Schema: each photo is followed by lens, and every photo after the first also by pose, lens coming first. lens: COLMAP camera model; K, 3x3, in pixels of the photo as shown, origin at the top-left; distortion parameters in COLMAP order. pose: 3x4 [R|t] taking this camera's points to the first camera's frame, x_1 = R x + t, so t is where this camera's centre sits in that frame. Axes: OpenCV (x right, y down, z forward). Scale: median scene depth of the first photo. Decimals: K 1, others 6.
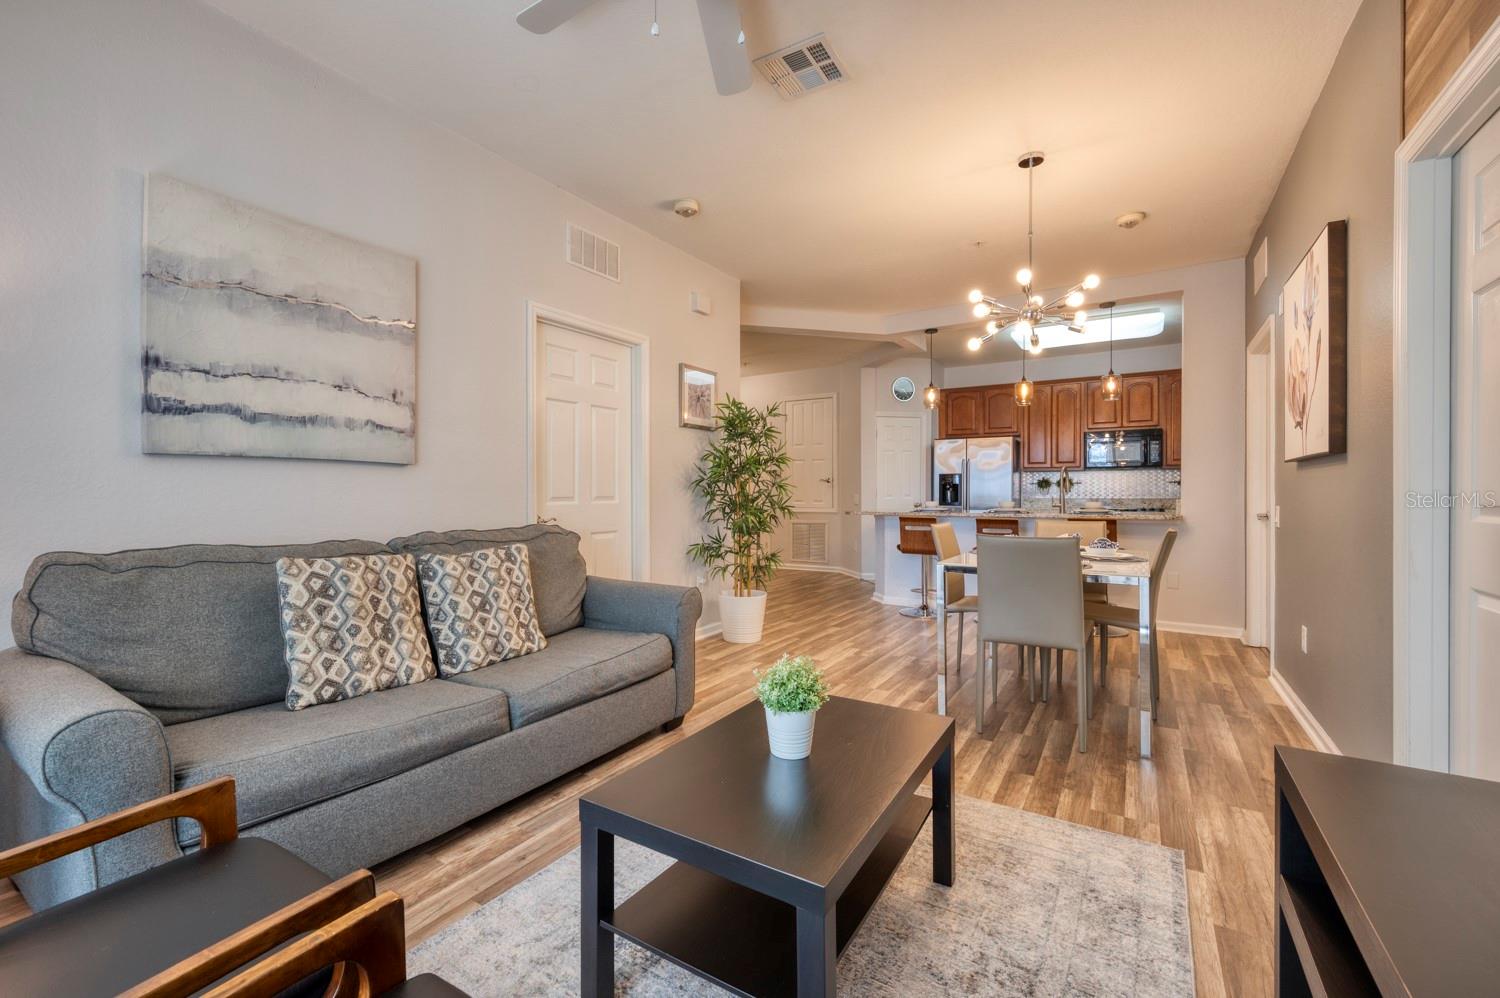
lens RADIAL K [[624.7, 0, 744.6], [0, 624.7, 494.2], [0, 0, 1]] dist [-0.000577, 0.000042]
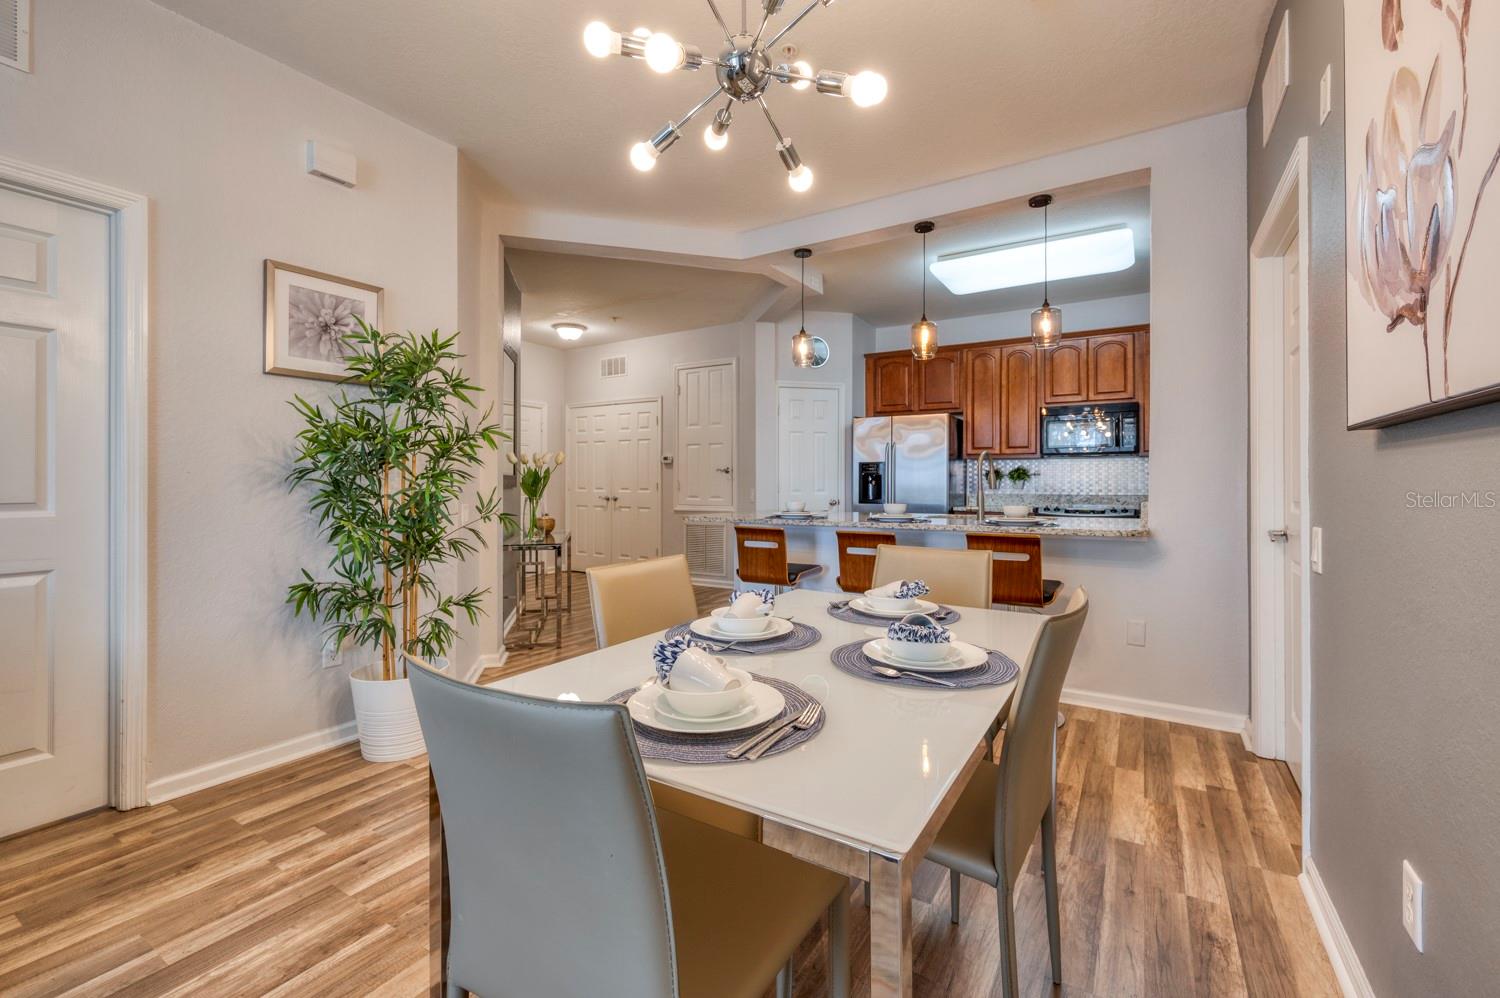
lens RADIAL K [[624.7, 0, 788.1], [0, 624.7, 479.3], [0, 0, 1]] dist [-0.000577, 0.000042]
pose [[0.998948, 0.000838, 0.045841, 0.211859], [-0.000508, 0.999974, -0.007218, -0.006943], [-0.045846, 0.007187, 0.998923, 0.268152]]
